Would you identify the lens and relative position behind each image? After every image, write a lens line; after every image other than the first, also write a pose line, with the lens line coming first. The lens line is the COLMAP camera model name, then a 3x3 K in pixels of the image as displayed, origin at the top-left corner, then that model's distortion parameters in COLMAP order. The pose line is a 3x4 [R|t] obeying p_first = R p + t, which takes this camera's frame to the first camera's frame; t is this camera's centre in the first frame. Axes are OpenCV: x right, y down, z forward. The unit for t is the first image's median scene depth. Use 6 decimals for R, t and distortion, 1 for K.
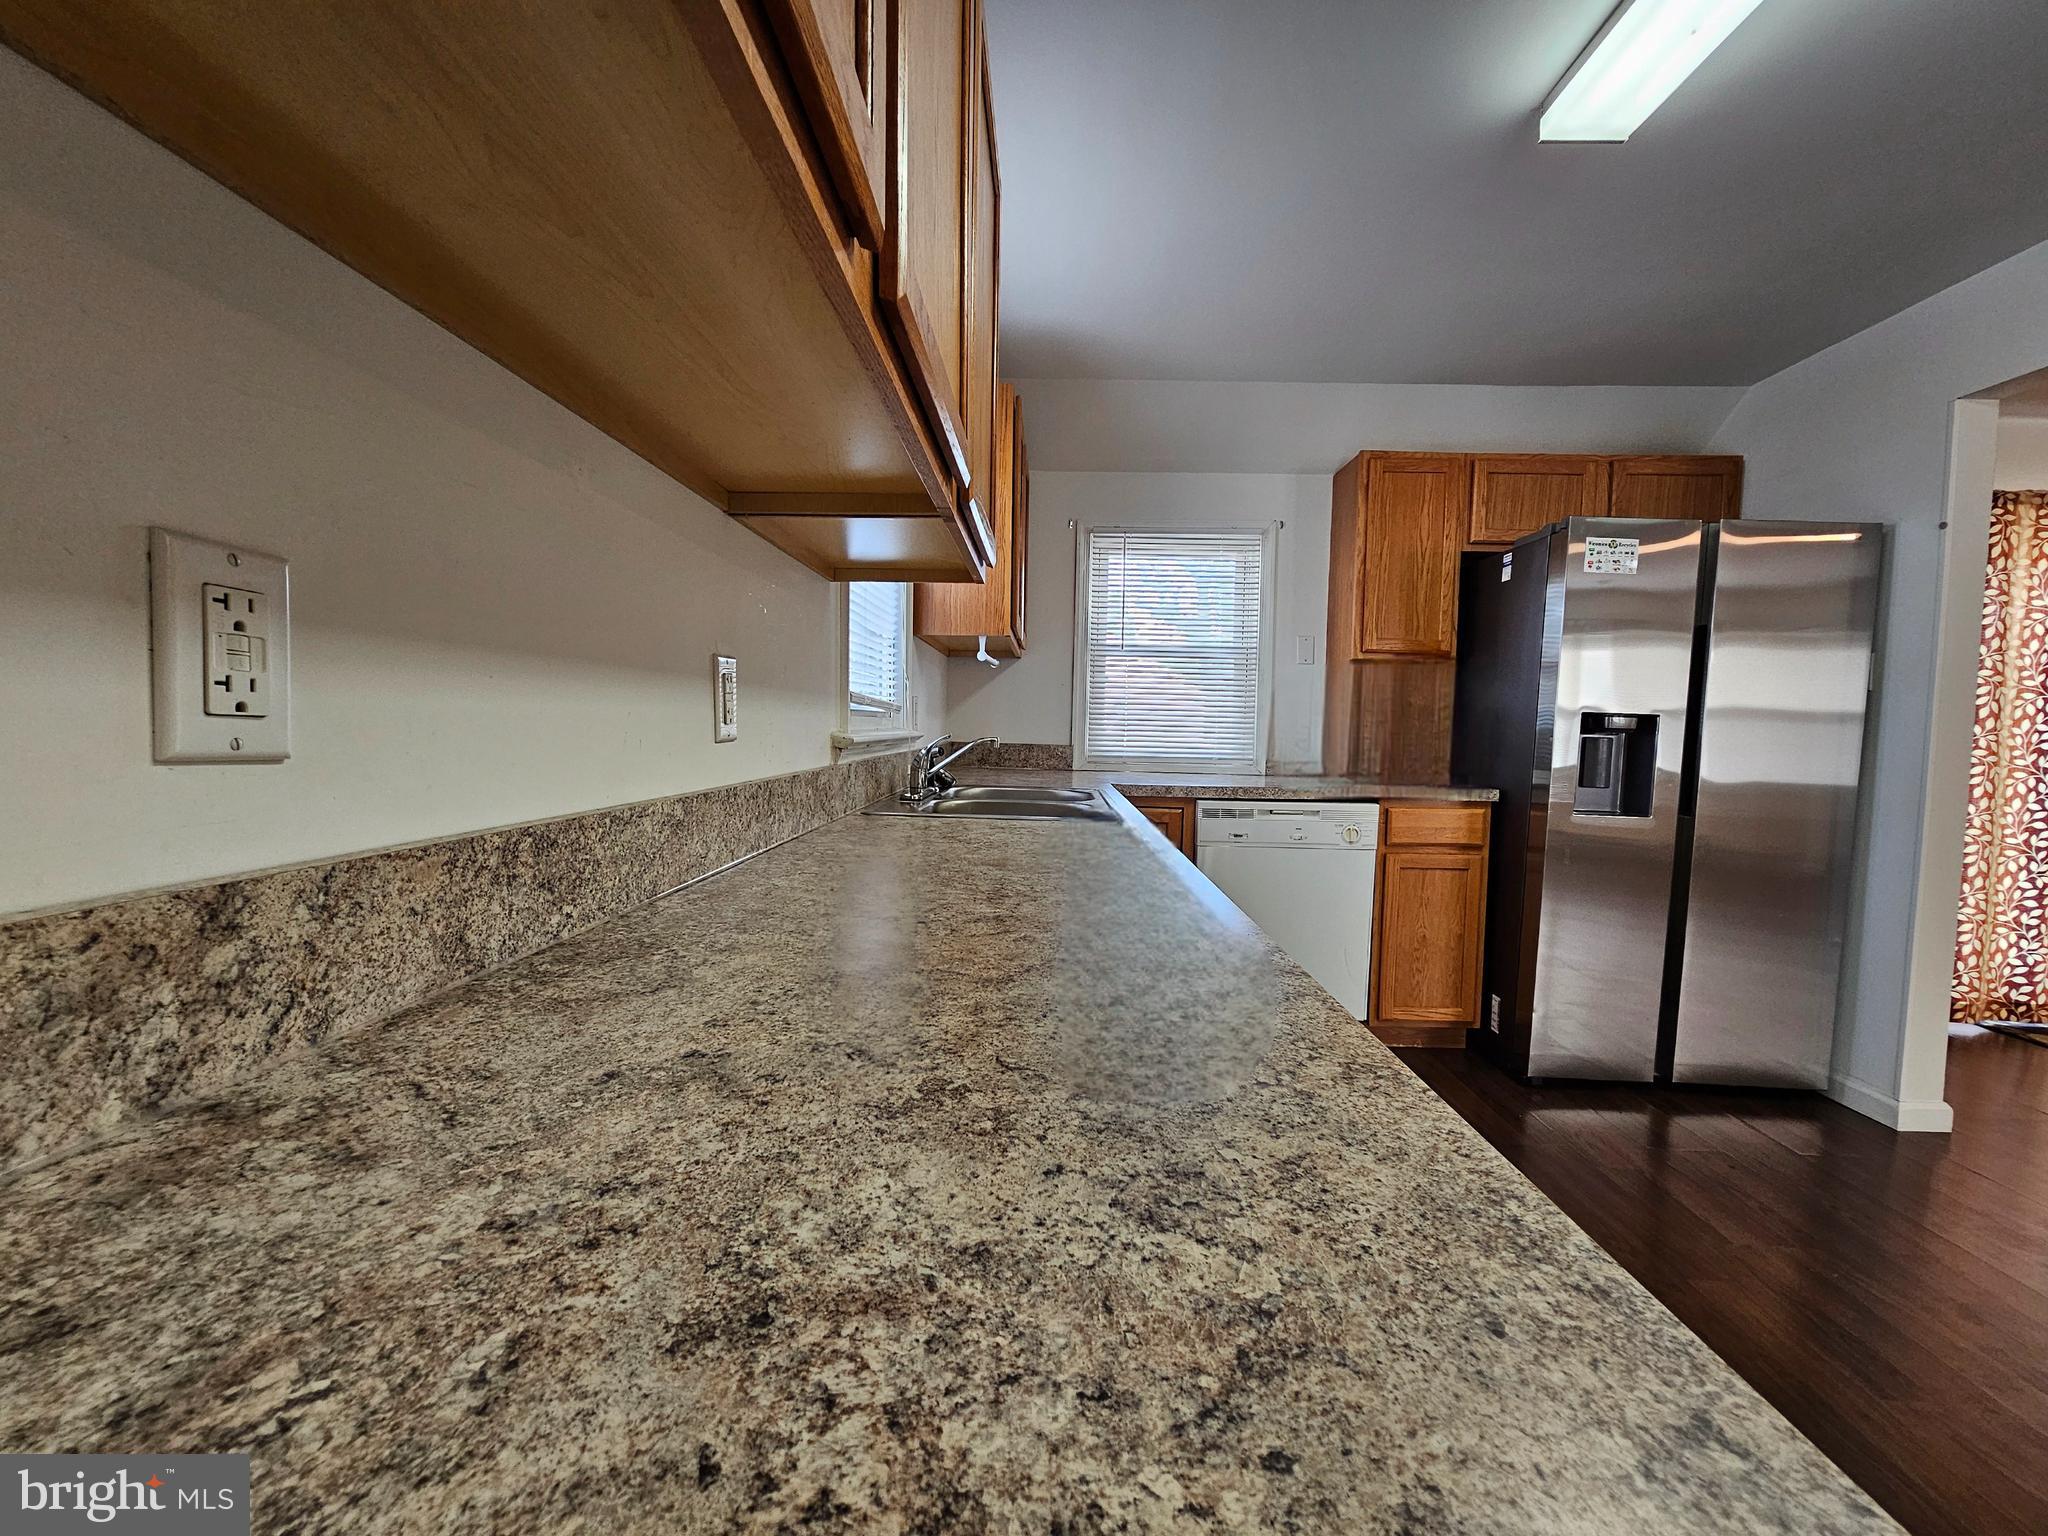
lens RADIAL K [[838.2, 0, 1024.3], [0, 838.2, 774.0], [0, 0, 1]] dist [-0.002571, 0.001311]
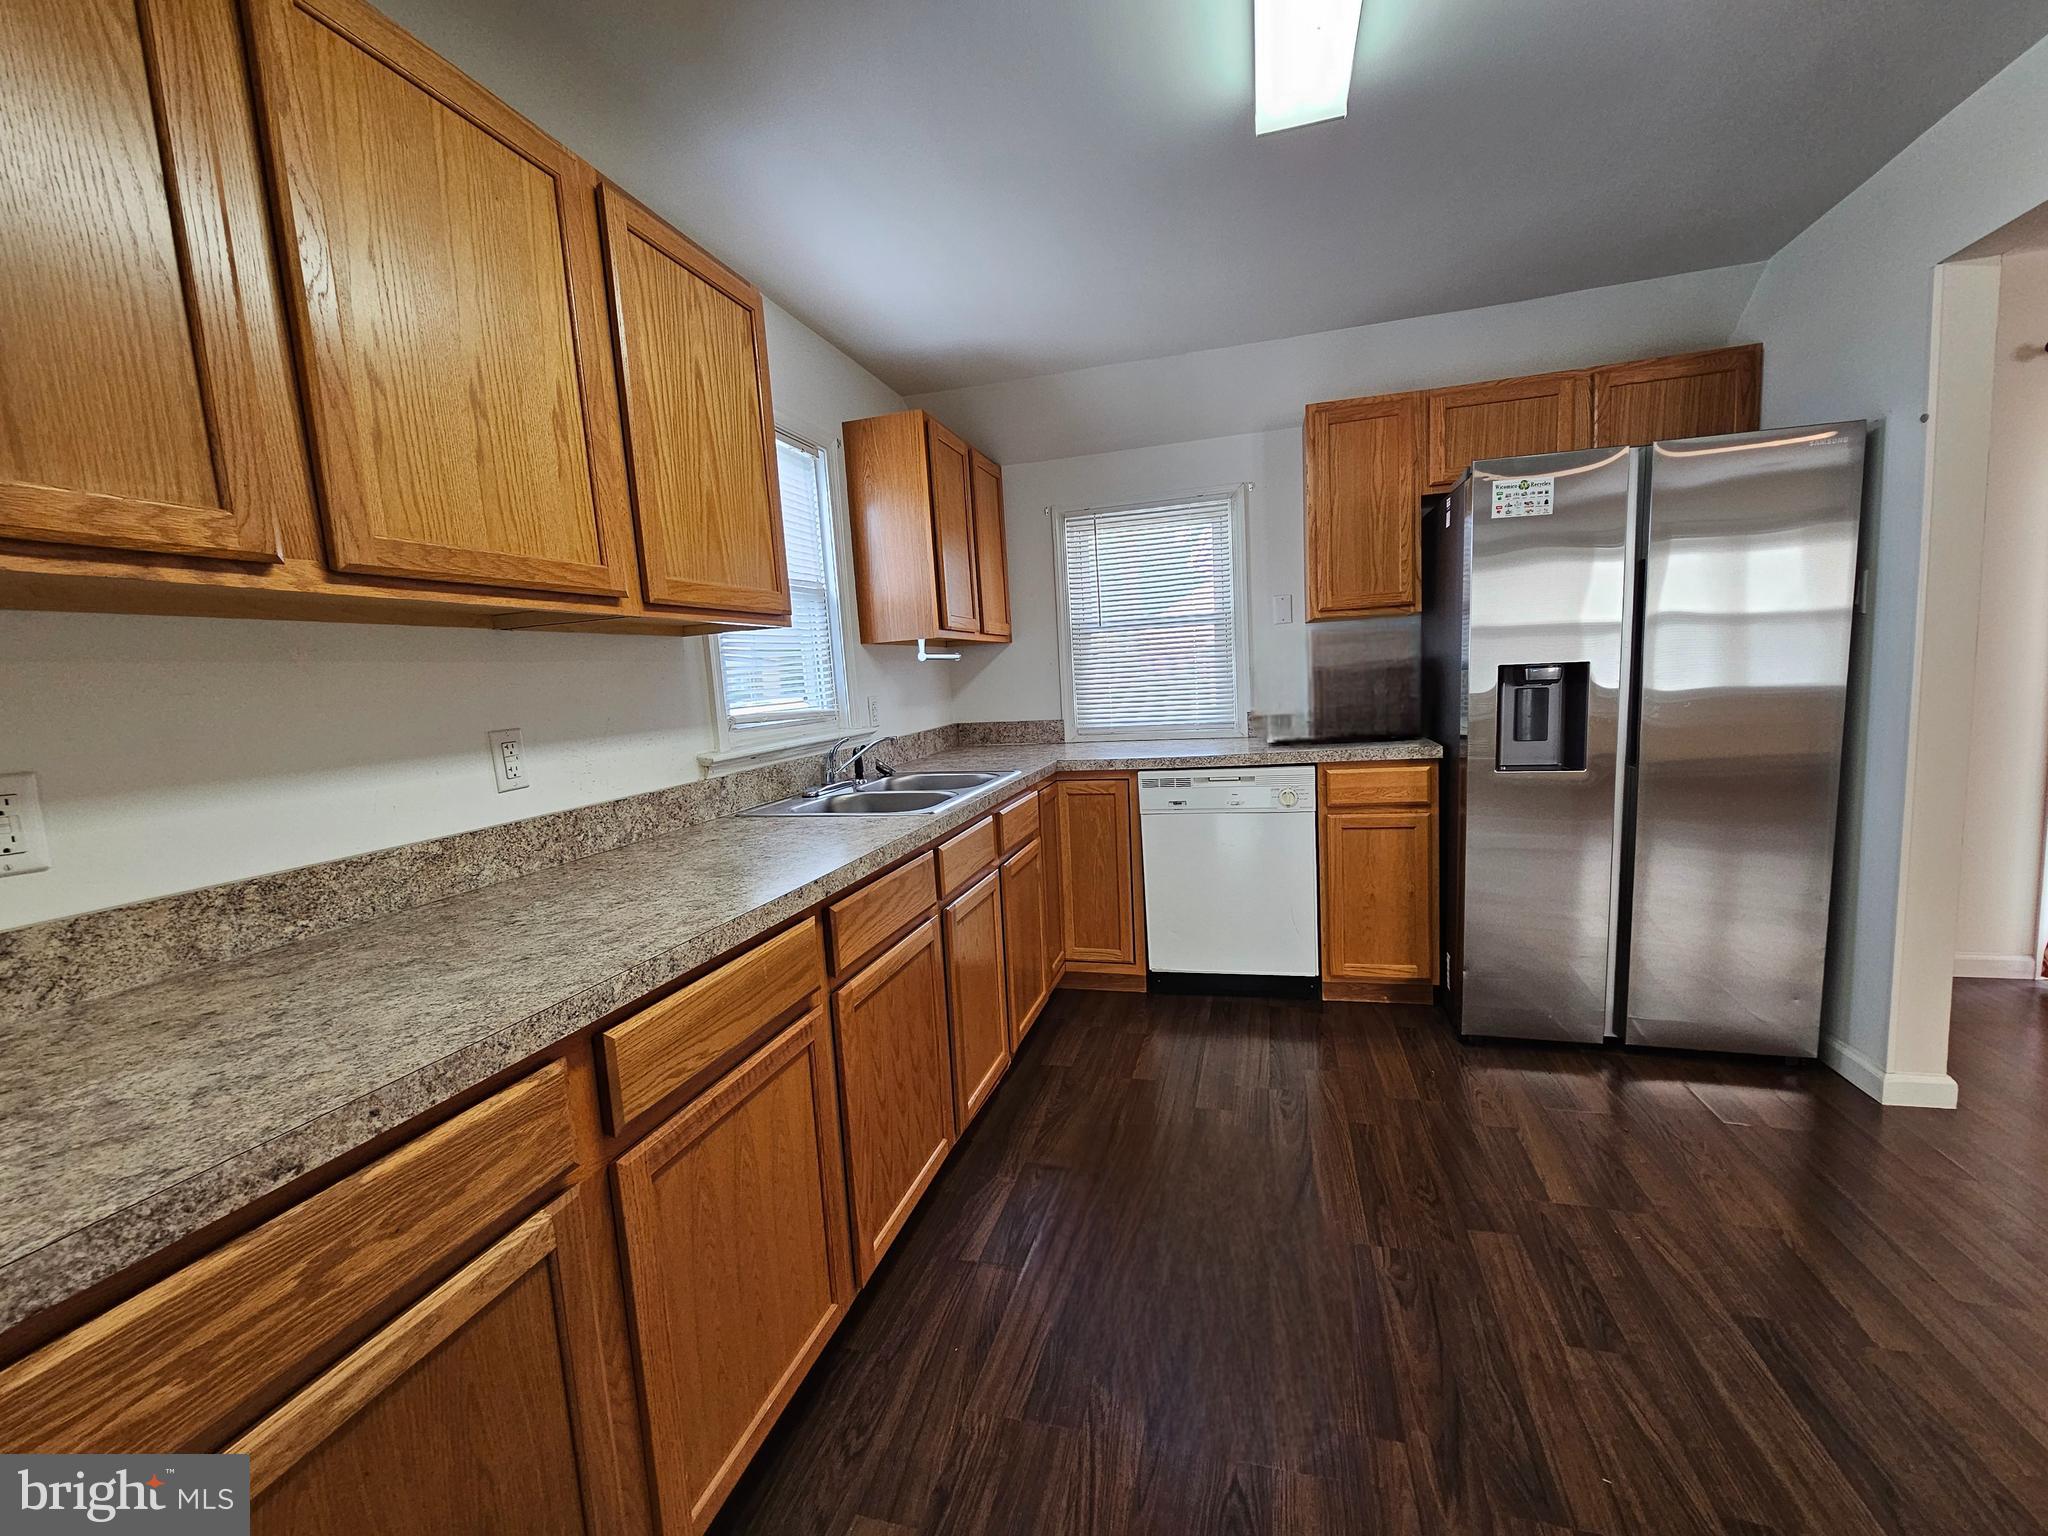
lens RADIAL K [[838.2, 0, 1025.0], [0, 838.2, 773.5], [0, 0, 1]] dist [-0.002571, 0.001311]
pose [[0.967354, -0.049377, -0.248571, 0.373755], [0.065344, 0.996268, 0.056393, -0.039901], [0.244859, -0.070795, 0.966971, -0.073531]]
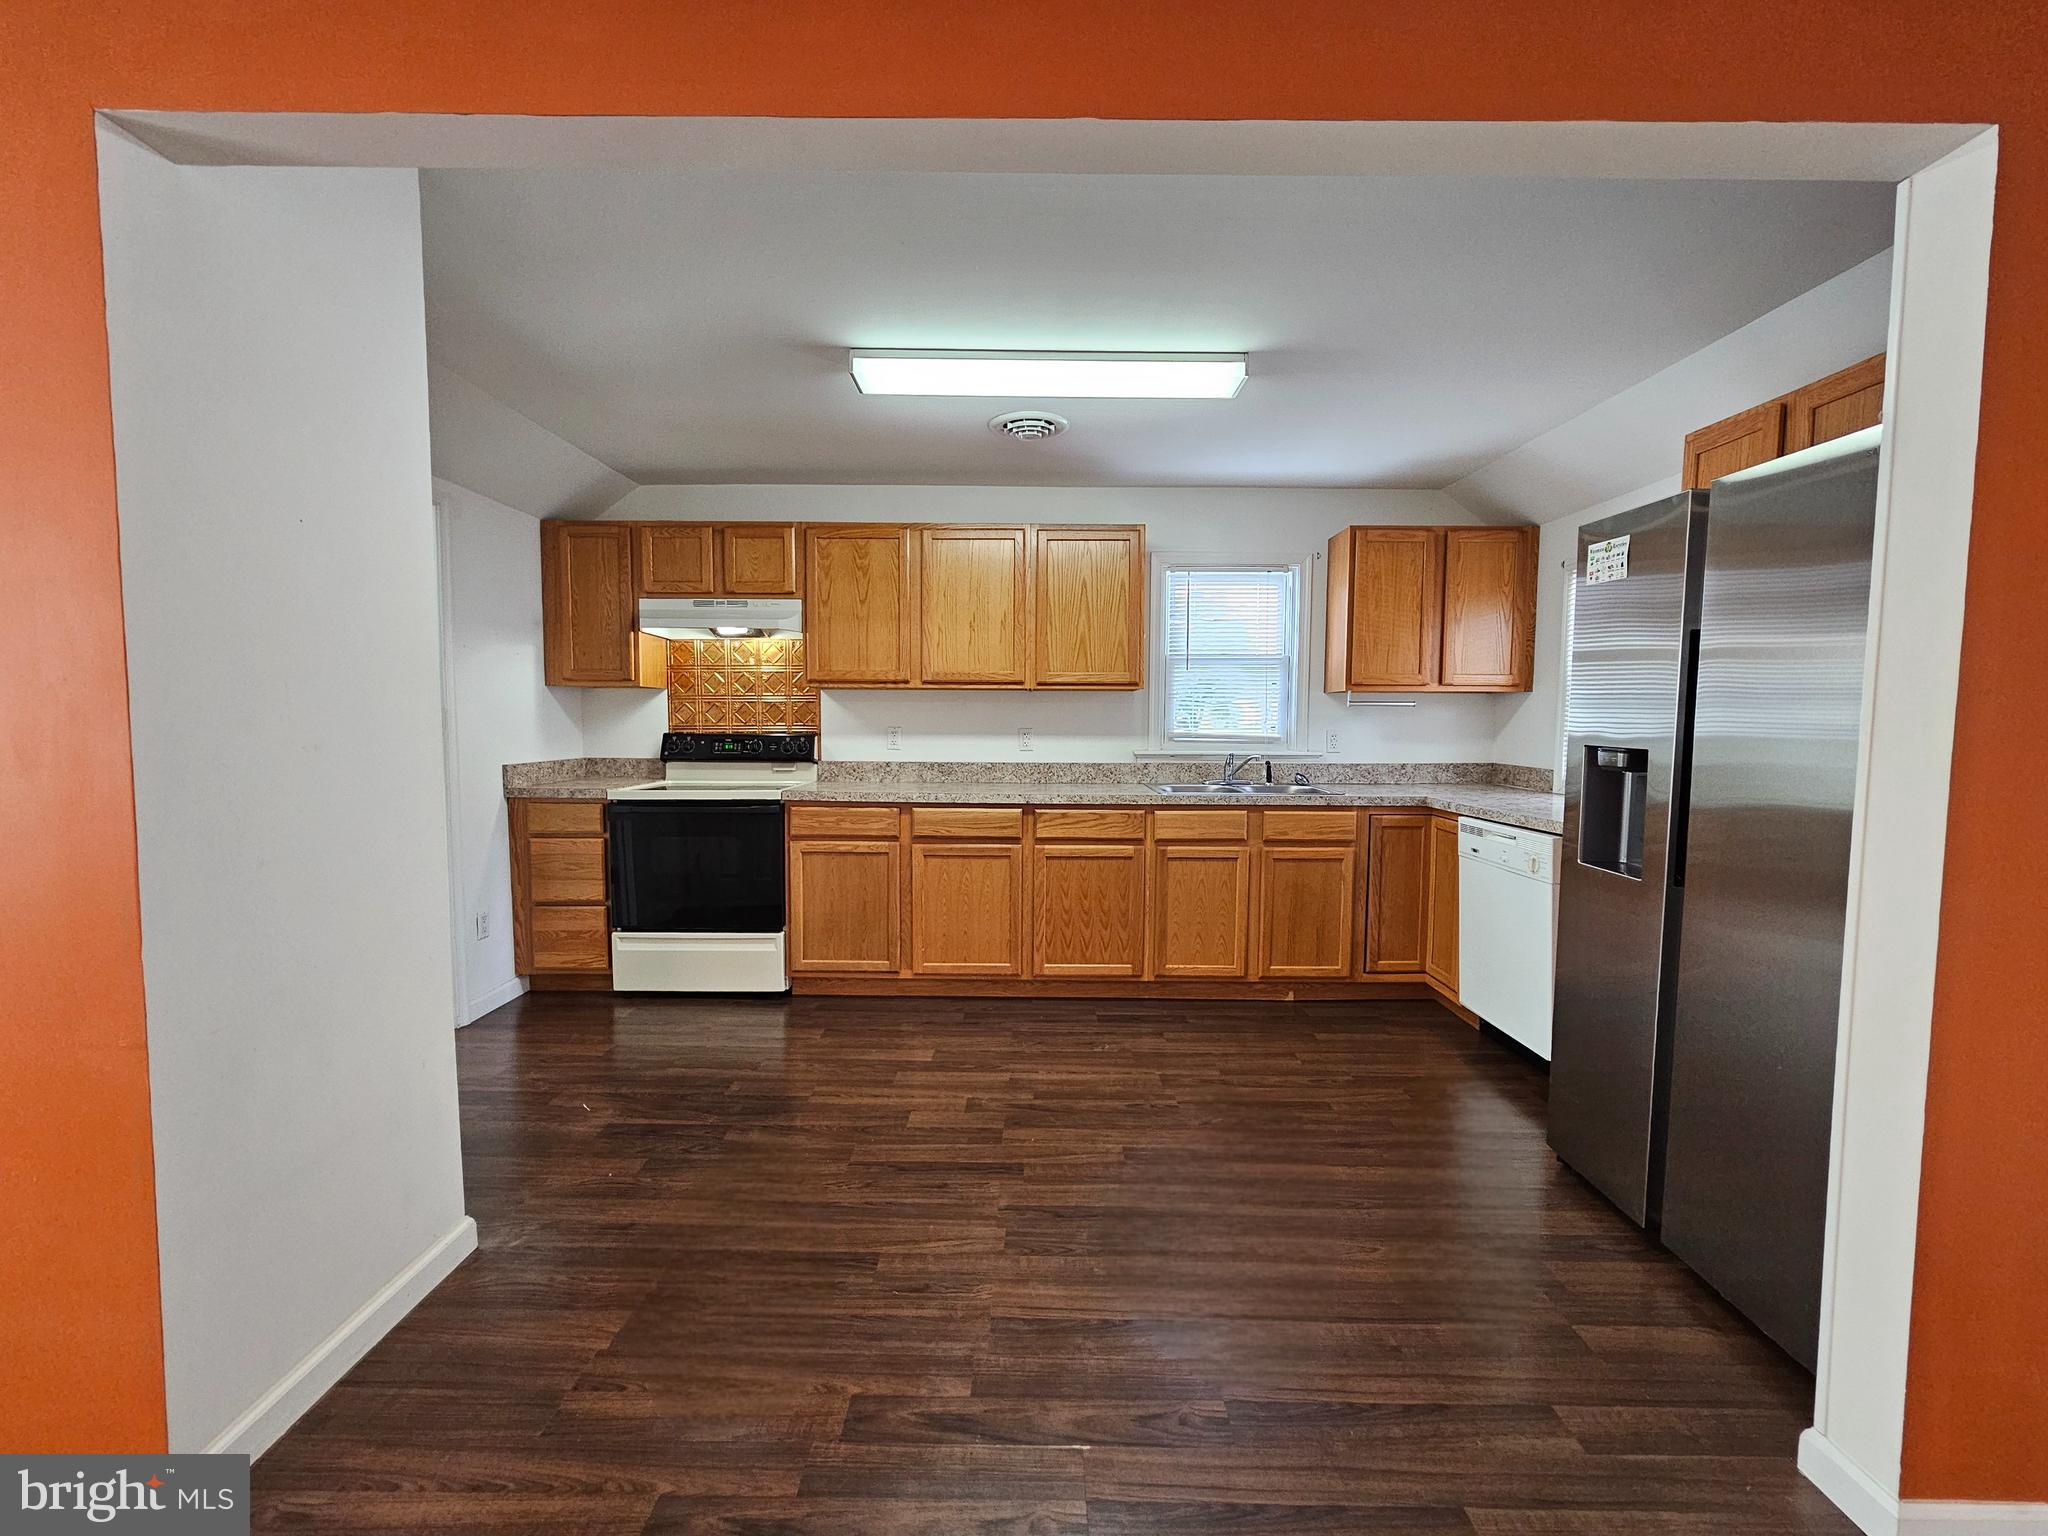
lens RADIAL K [[838.2, 0, 1019.4], [0, 838.2, 769.8], [0, 0, 1]] dist [-0.002571, 0.001311]
pose [[0.016011, 0.041643, -0.999004, 1.533341], [-0.063190, 0.997177, 0.040554, -0.046685], [0.997873, 0.062478, 0.018597, 0.400666]]
